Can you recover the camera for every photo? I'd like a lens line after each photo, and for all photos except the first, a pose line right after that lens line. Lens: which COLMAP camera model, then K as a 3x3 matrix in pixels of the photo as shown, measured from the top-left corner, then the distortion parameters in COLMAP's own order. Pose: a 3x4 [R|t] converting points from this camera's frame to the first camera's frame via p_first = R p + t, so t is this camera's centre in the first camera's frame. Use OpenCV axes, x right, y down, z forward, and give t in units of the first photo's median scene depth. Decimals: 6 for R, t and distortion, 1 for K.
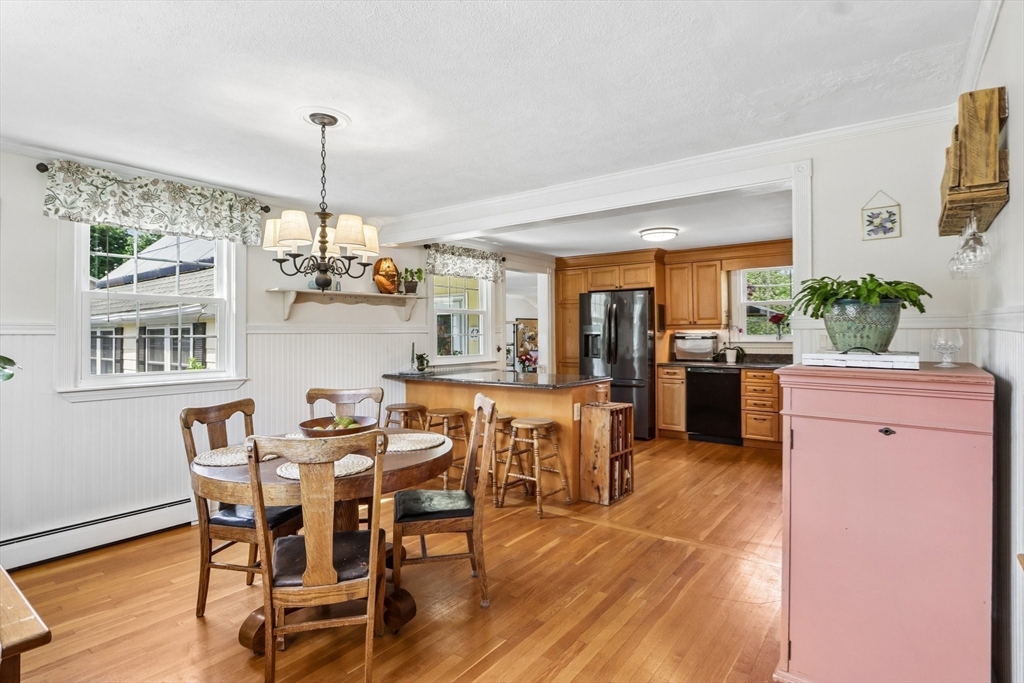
lens RADIAL K [[524.7, 0, 506.6], [0, 524.7, 336.0], [0, 0, 1]] dist [-0.002080, 0.002371]
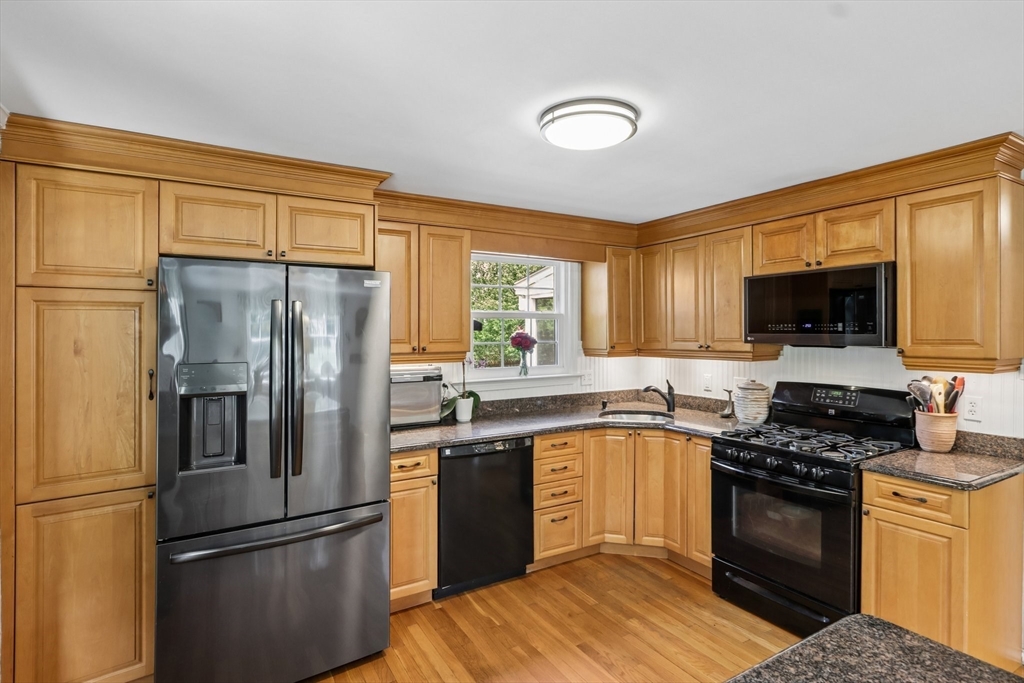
lens RADIAL K [[524.7, 0, 511.7], [0, 524.7, 336.4], [0, 0, 1]] dist [-0.002080, 0.002371]
pose [[0.376737, -0.003095, 0.926315, -0.061045], [0.006091, 0.999981, 0.000864, -0.038387], [-0.926300, 0.005317, 0.376748, 0.760955]]
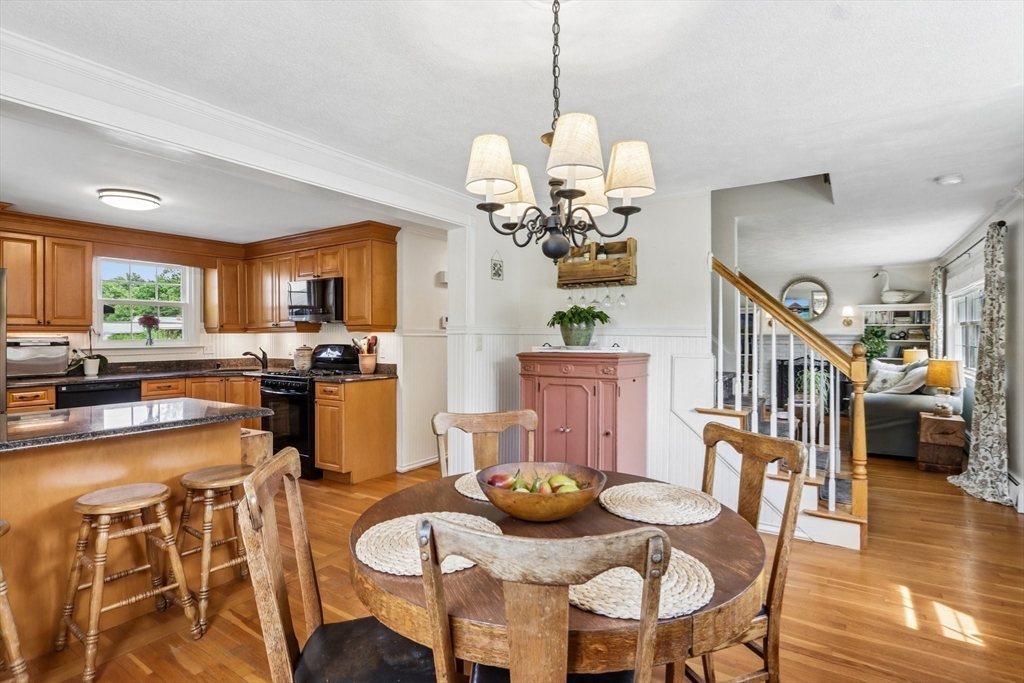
lens RADIAL K [[524.7, 0, 508.1], [0, 524.7, 342.4], [0, 0, 1]] dist [-0.002080, 0.002371]
pose [[-0.042722, -0.008033, 0.999055, -0.381309], [0.006440, 0.999945, 0.008316, -0.000777], [-0.999066, 0.006790, -0.042667, 0.423273]]
